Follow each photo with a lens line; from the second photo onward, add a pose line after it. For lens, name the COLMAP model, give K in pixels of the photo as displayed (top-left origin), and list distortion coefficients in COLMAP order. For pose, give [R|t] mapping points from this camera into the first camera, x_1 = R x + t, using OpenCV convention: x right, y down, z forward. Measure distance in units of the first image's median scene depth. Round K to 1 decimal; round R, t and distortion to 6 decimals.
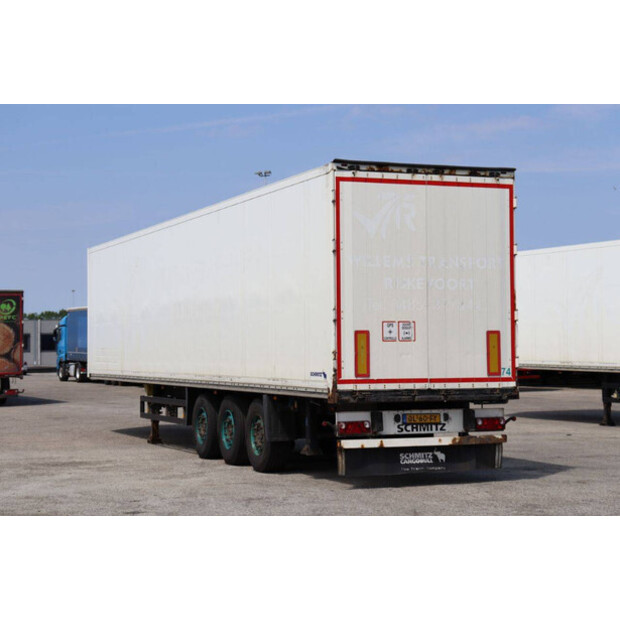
lens RADIAL K [[1235.2, 0, 310.0], [0, 1235.2, 310.0], [0, 0, 1]] dist [0.312989, -0.017086]
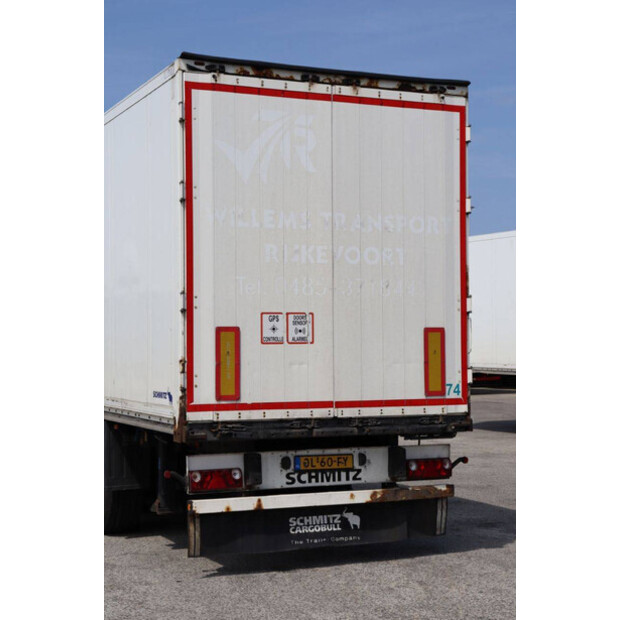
lens RADIAL K [[1187.3, 0, 310.0], [0, 1187.3, 310.0], [0, 0, 1]] dist [0.241348, 0.109247]
pose [[0.999683, 0.003622, 0.024920, 0.066696], [-0.003677, 0.999991, 0.002178, 0.006351], [-0.024912, -0.002269, 0.999687, 0.376895]]
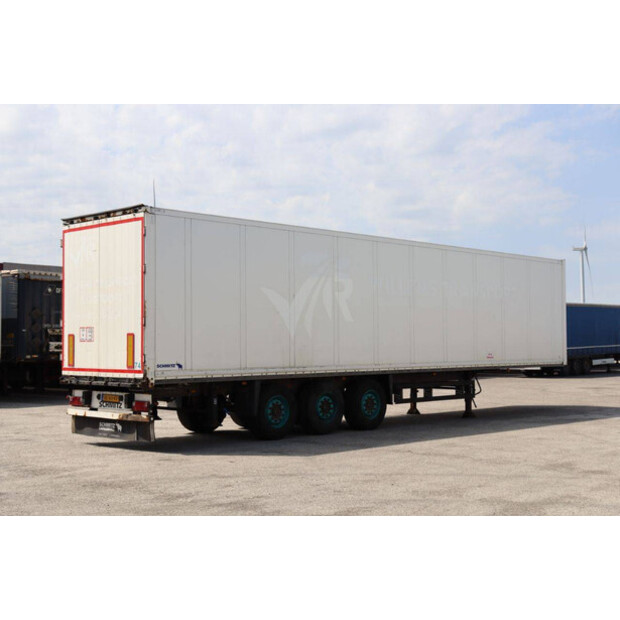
lens RADIAL K [[865.0, 0, 310.0], [0, 865.0, 310.0], [0, 0, 1]] dist [0.048023, 0.043347]
pose [[0.400240, -0.028247, -0.915975, 1.050756], [0.029259, 0.999409, -0.018035, 0.014435], [0.915943, -0.019582, 0.400830, 0.821877]]
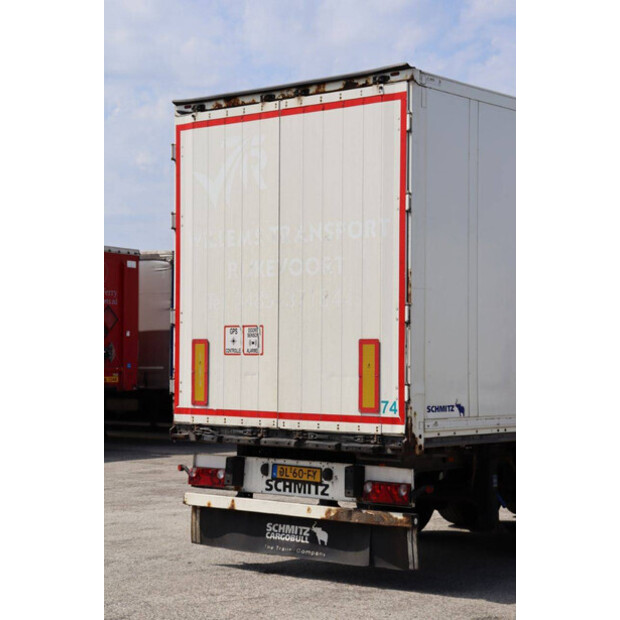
lens RADIAL K [[1327.2, 0, 315.4], [0, 1327.2, 316.6], [0, 0, 1]] dist [0.340095, 0.050559]
pose [[0.470057, -0.014646, -0.882515, 0.717123], [0.016468, 0.999834, -0.007821, 0.010423], [0.882483, -0.010857, 0.470220, 0.679325]]
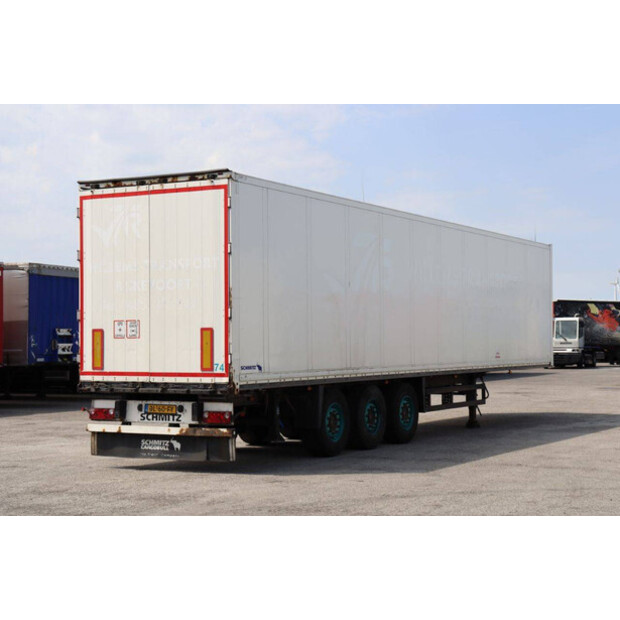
lens RADIAL K [[1094.1, 0, 310.0], [0, 1094.1, 310.0], [0, 0, 1]] dist [0.190265, -0.013943]
pose [[0.623092, -0.016692, -0.781971, 0.927001], [0.024110, 0.999707, -0.002128, 0.005886], [0.781777, -0.017528, 0.623312, 0.503641]]
